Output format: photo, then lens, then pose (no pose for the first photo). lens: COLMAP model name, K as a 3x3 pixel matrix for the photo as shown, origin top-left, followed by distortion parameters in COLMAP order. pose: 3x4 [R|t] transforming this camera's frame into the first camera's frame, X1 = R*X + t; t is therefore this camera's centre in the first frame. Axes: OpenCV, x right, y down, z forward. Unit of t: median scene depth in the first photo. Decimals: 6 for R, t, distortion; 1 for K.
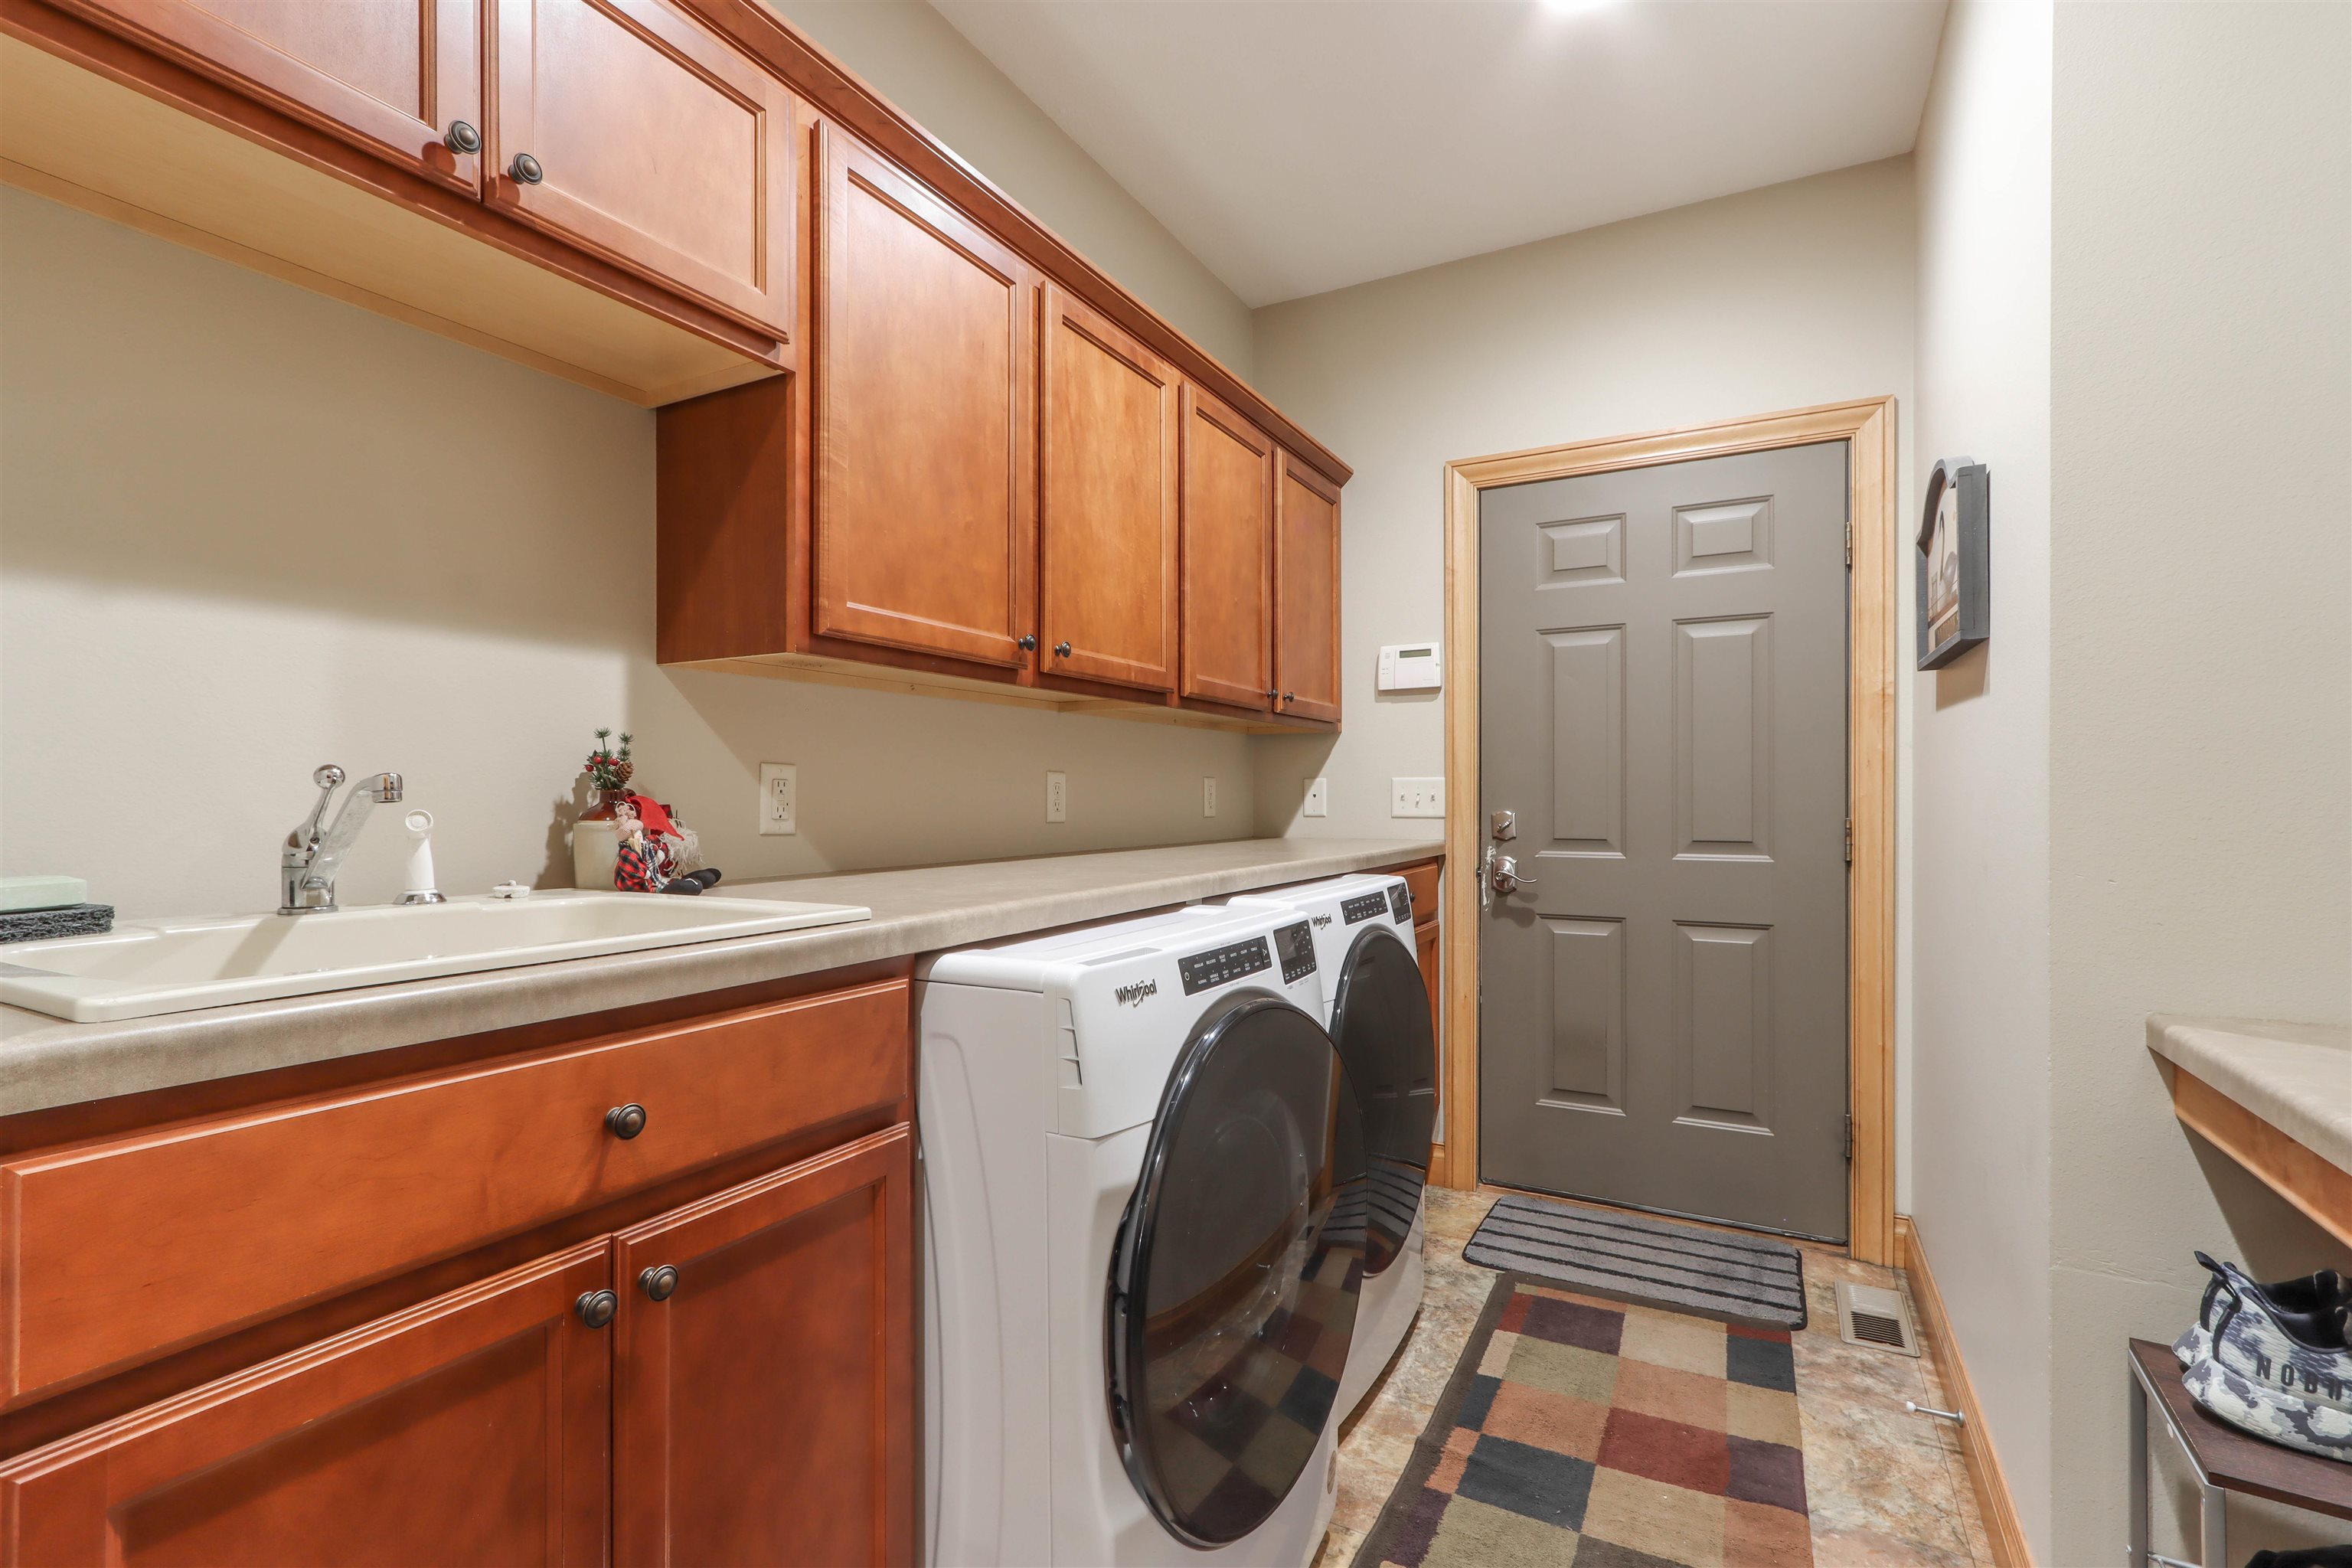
lens RADIAL K [[1086.3, 0, 976.7], [0, 1086.3, 793.8], [0, 0, 1]] dist [-0.001461, 0.004921]
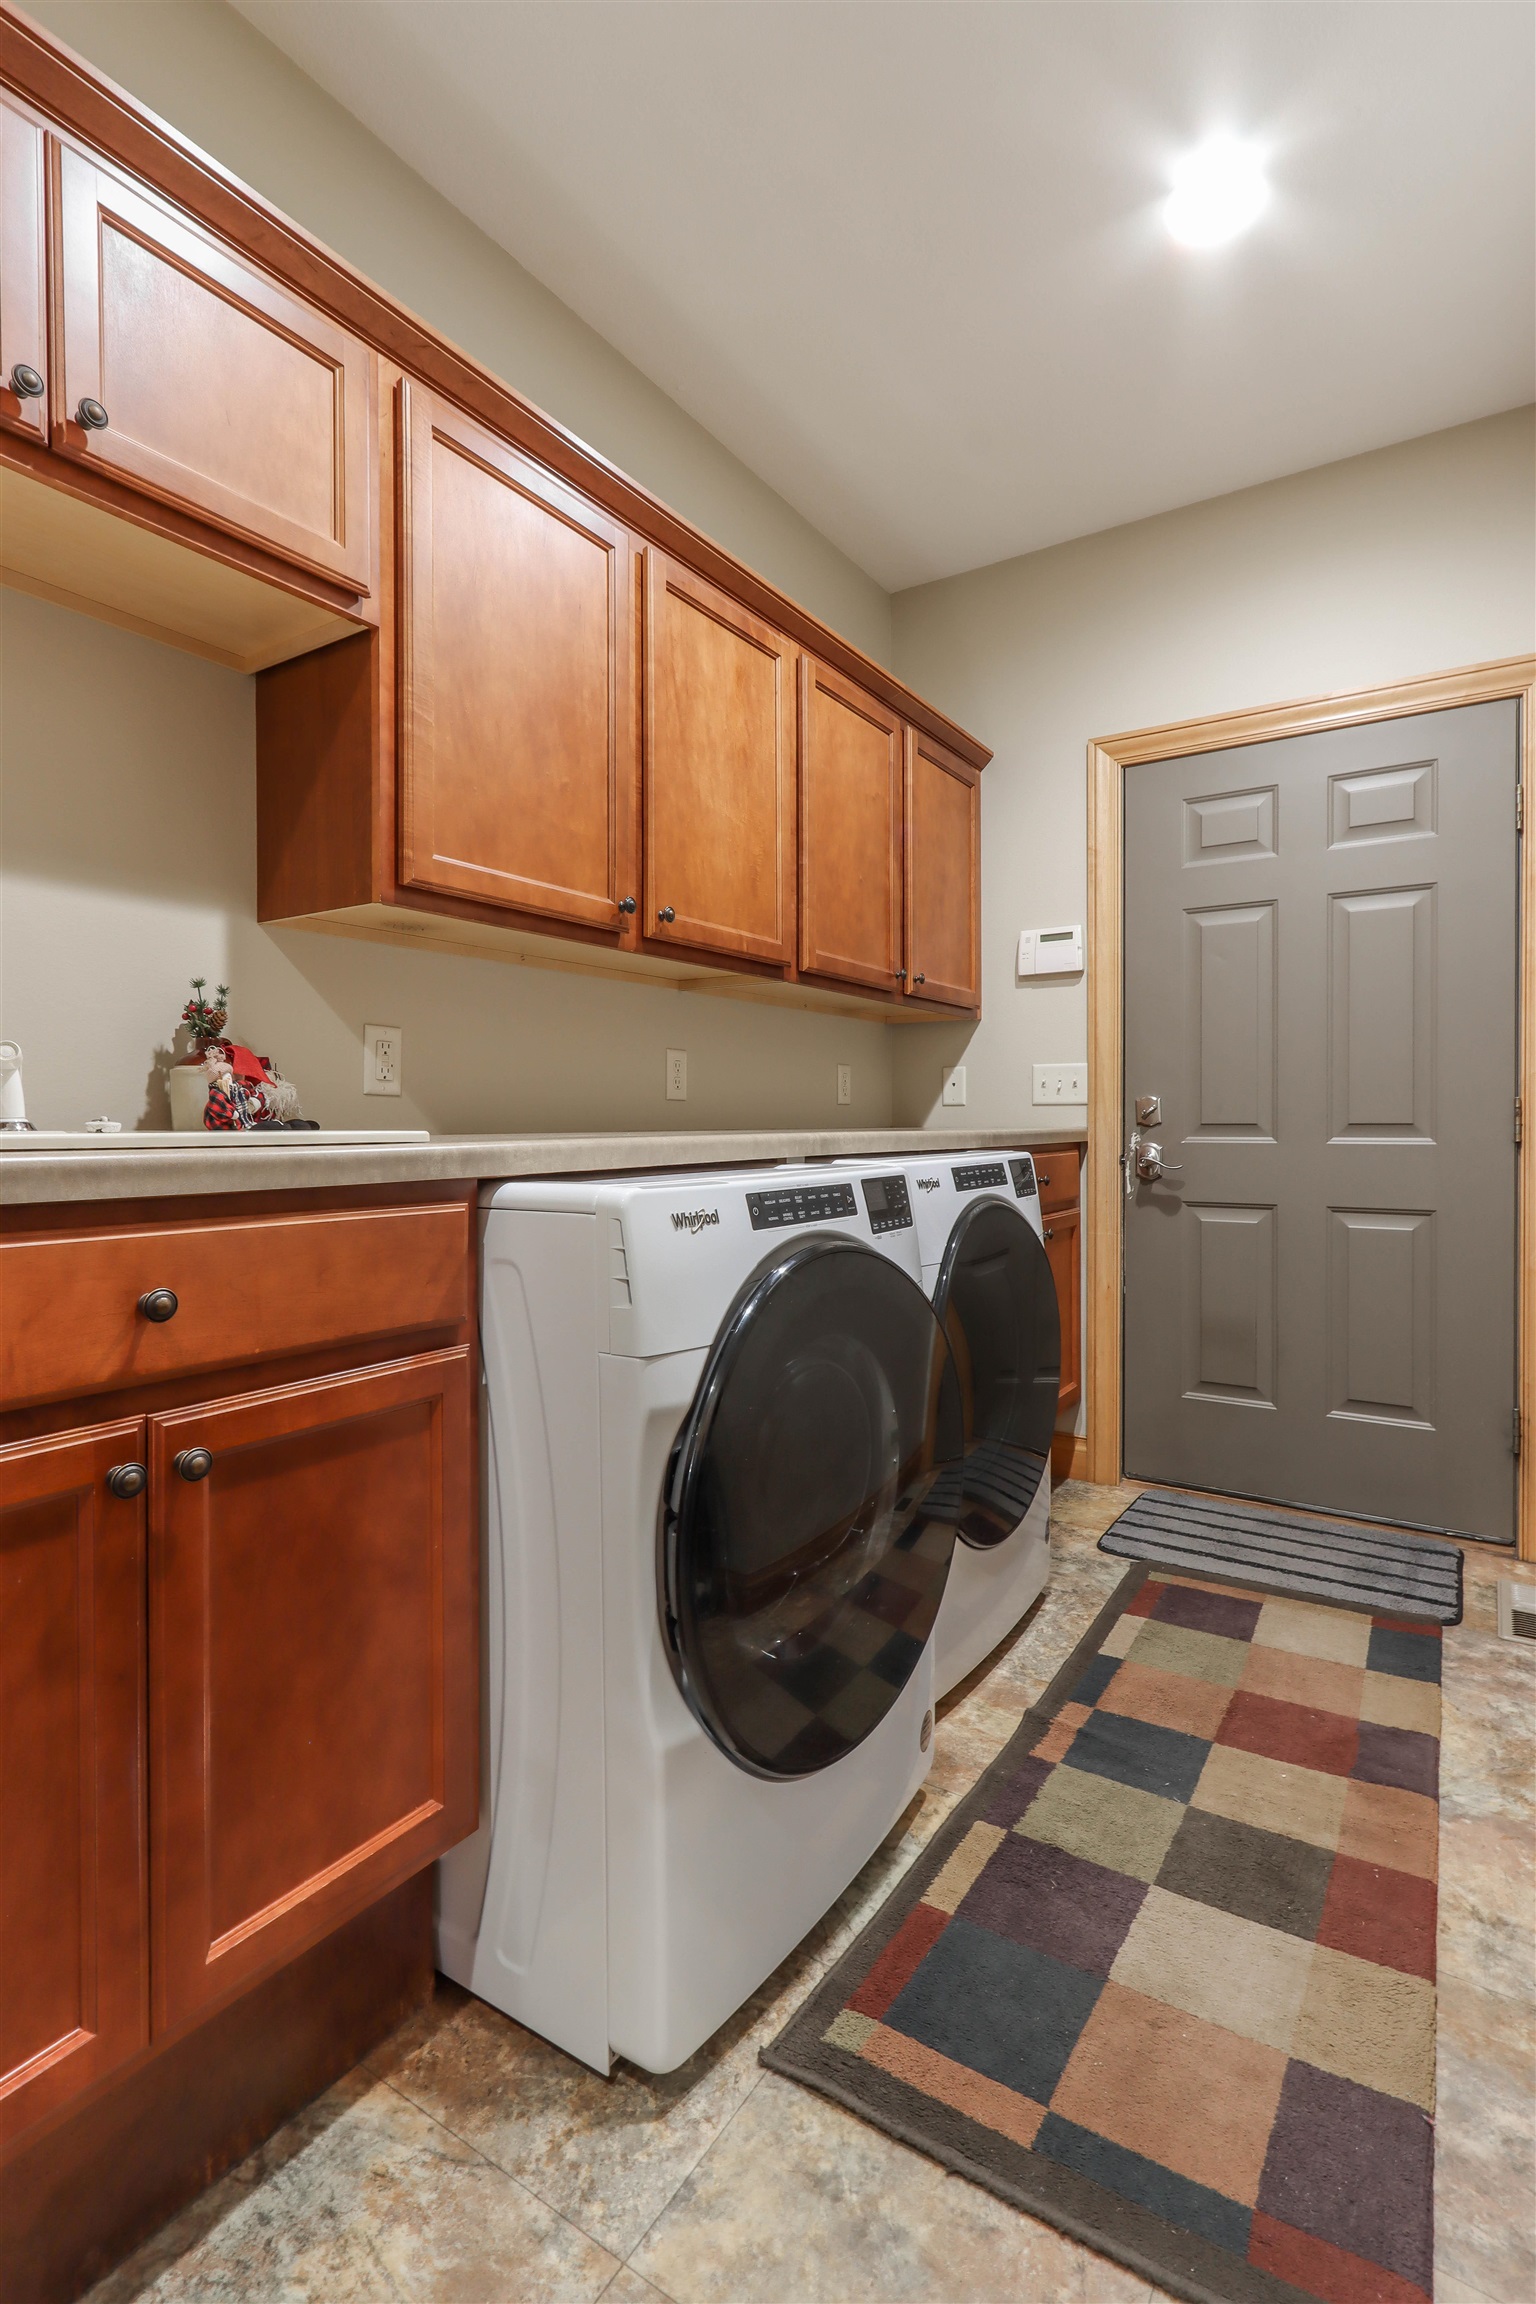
lens RADIAL K [[1064.1, 0, 718.9], [0, 1064.1, 1245.6], [0, 0, 1]] dist [-0.001461, 0.004921]
pose [[0.996910, -0.000497, -0.078553, 0.208922], [0.001028, 0.999977, 0.006709, 0.170076], [0.078548, -0.006769, 0.996887, 0.019890]]
